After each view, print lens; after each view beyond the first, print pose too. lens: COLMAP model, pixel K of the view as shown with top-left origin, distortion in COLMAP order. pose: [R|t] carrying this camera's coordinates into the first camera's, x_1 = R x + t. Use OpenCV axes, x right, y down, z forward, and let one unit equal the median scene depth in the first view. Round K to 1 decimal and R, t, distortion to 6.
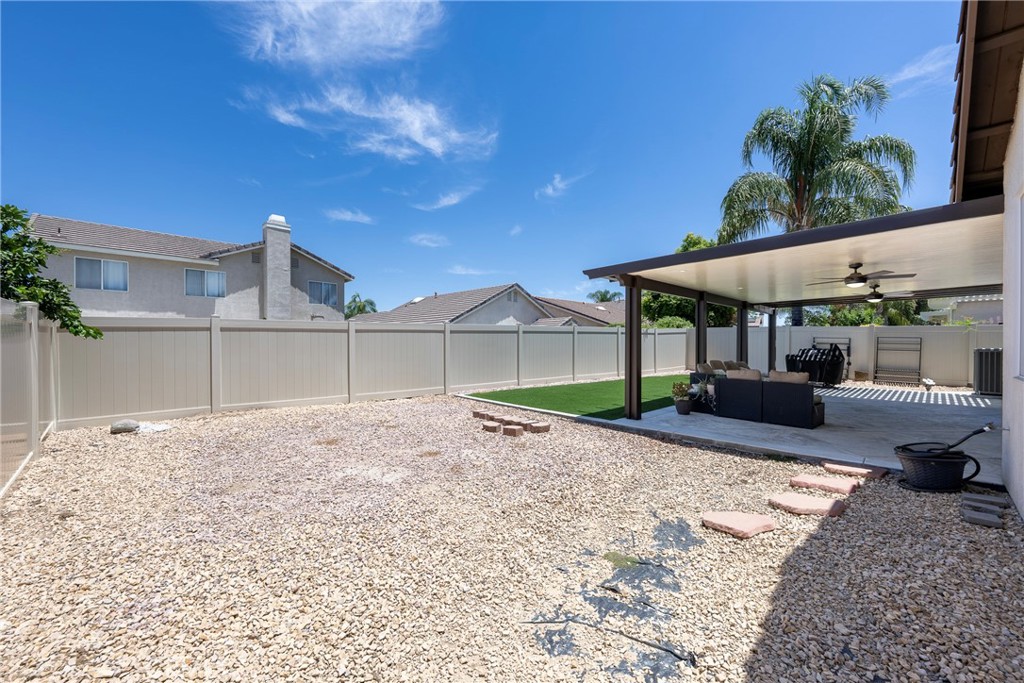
lens RADIAL K [[413.4, 0, 513.9], [0, 413.4, 347.3], [0, 0, 1]] dist [-0.001976, -0.000104]
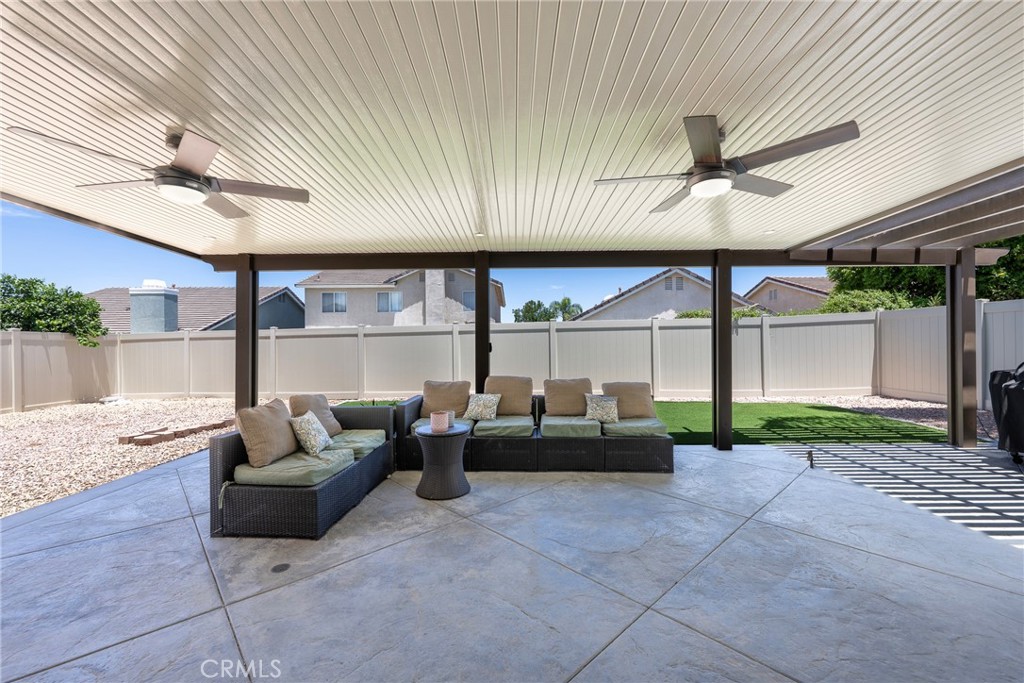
lens RADIAL K [[413.4, 0, 513.9], [0, 413.4, 347.3], [0, 0, 1]] dist [-0.001976, -0.000104]
pose [[0.706861, -0.005626, -0.707330, 0.491348], [0.005383, 0.999982, -0.002574, -0.003394], [0.707332, -0.001988, 0.706879, 0.357140]]
